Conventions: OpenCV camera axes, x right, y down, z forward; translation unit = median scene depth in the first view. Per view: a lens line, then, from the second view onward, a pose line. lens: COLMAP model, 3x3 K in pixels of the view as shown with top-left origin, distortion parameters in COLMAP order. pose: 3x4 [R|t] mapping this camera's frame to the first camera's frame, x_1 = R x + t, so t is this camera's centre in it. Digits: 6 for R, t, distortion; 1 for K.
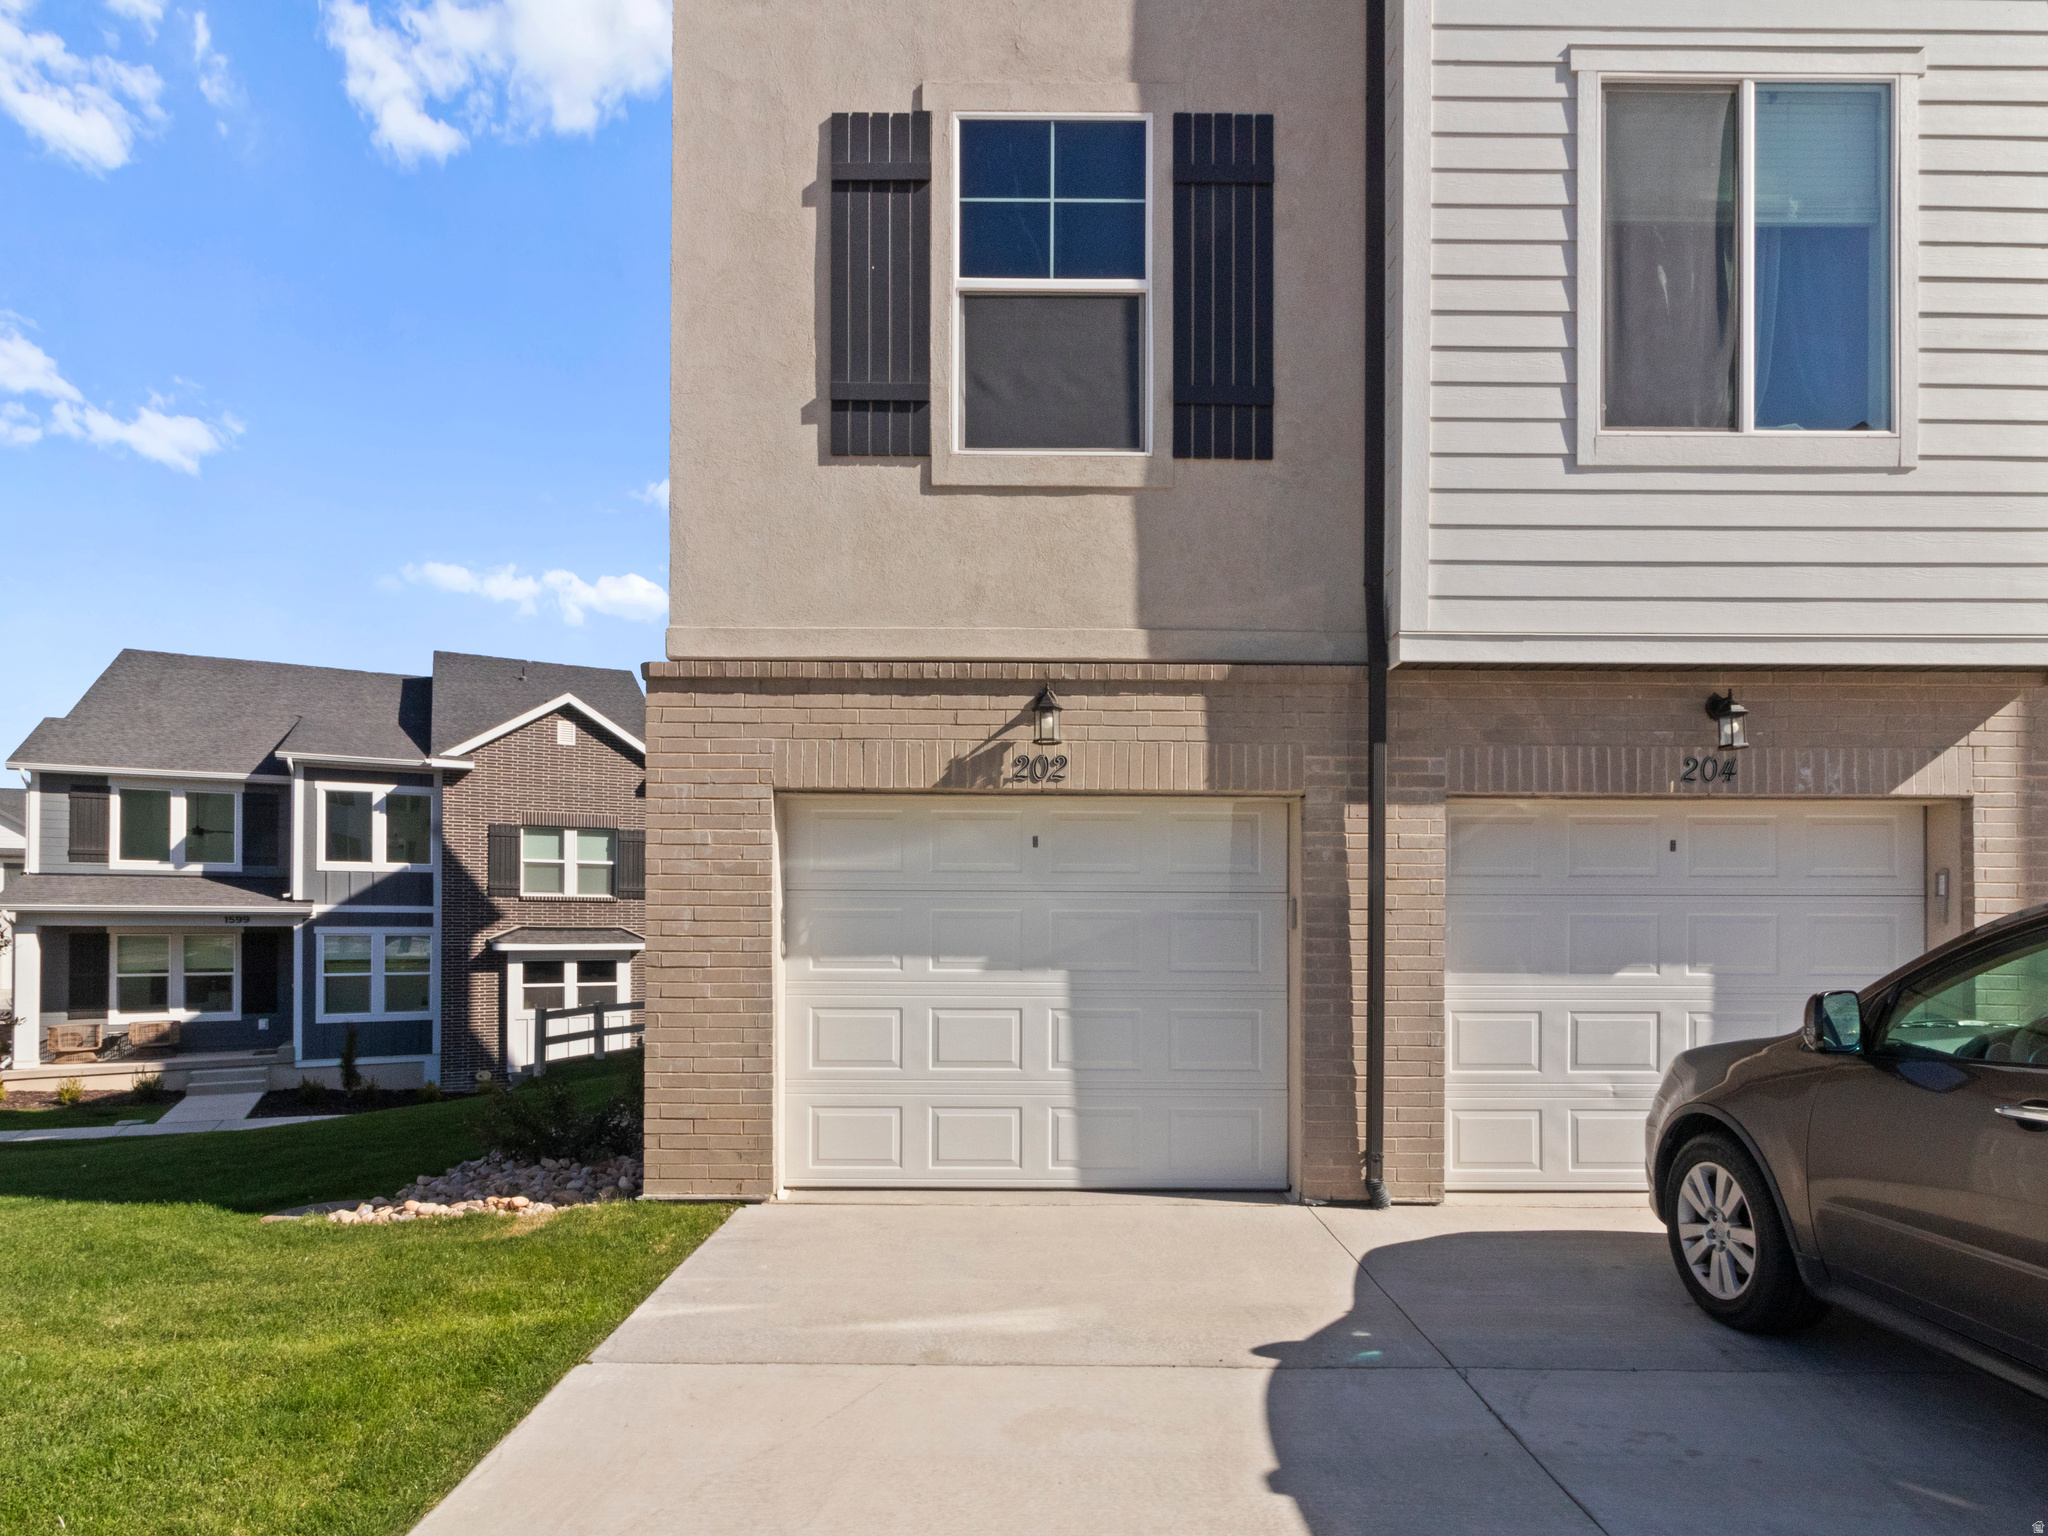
lens RADIAL K [[1140.6, 0, 1024.4], [0, 1140.6, 915.5], [0, 0, 1]] dist [-0.000284, 0.001656]
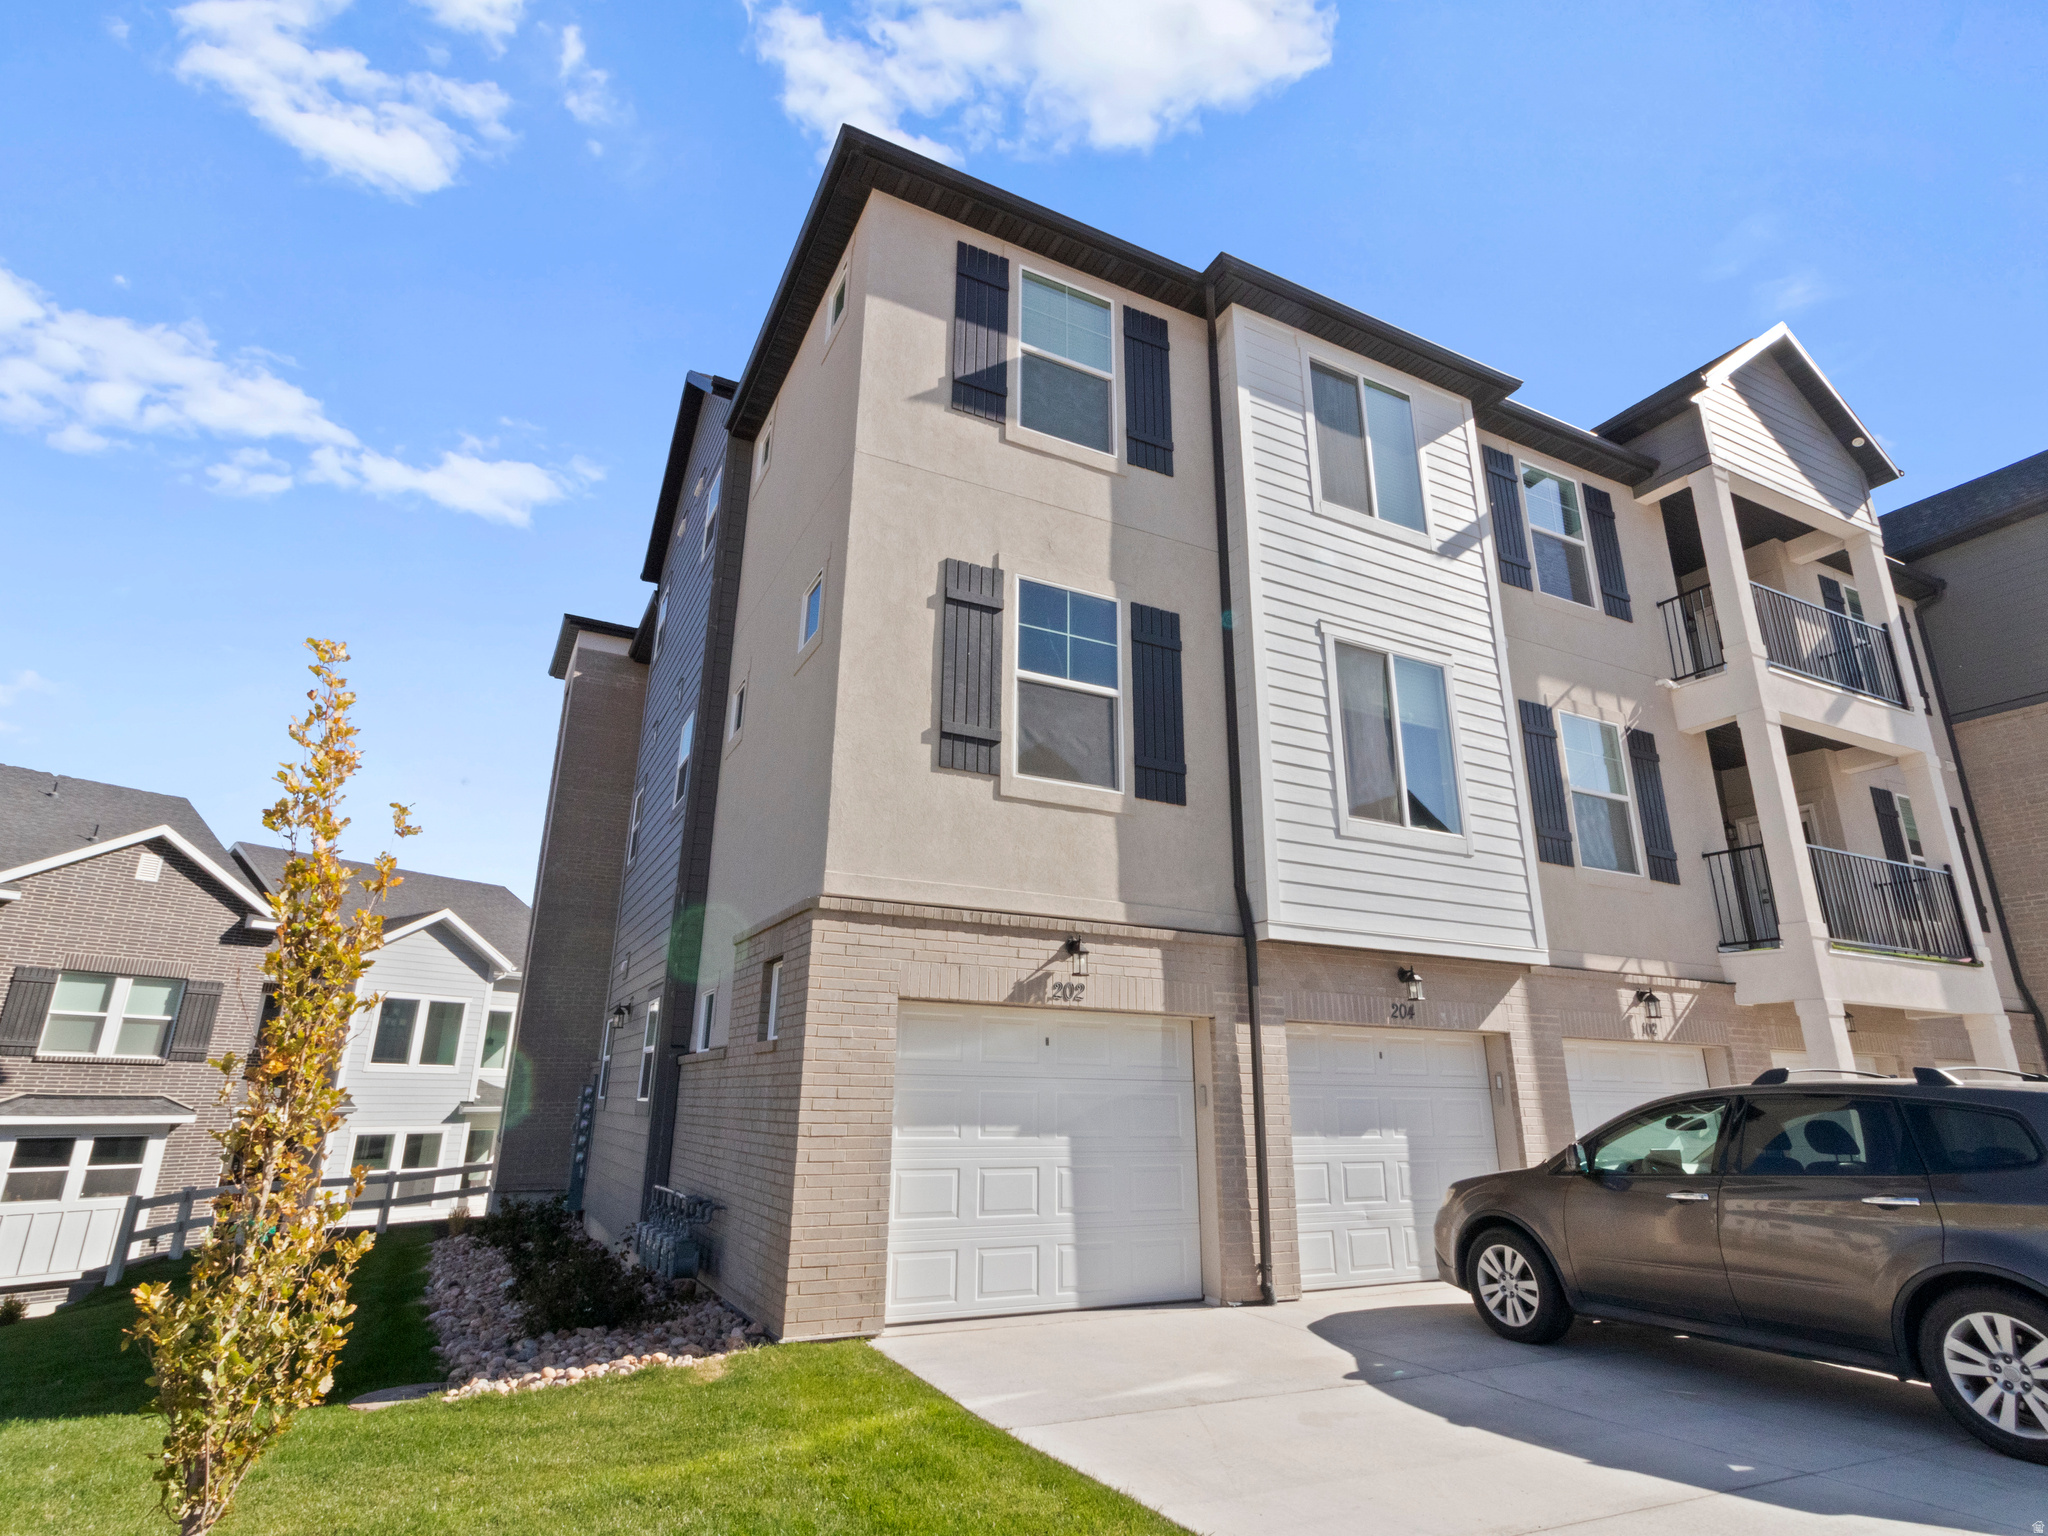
lens RADIAL K [[1076.4, 0, 1020.0], [0, 1076.4, 746.6], [0, 0, 1]] dist [0.002301, 0.000784]
pose [[0.891969, 0.146953, 0.427547, -0.678077], [-0.011958, 0.953035, -0.302623, -0.008550], [-0.451939, 0.264817, 0.851835, -0.239506]]
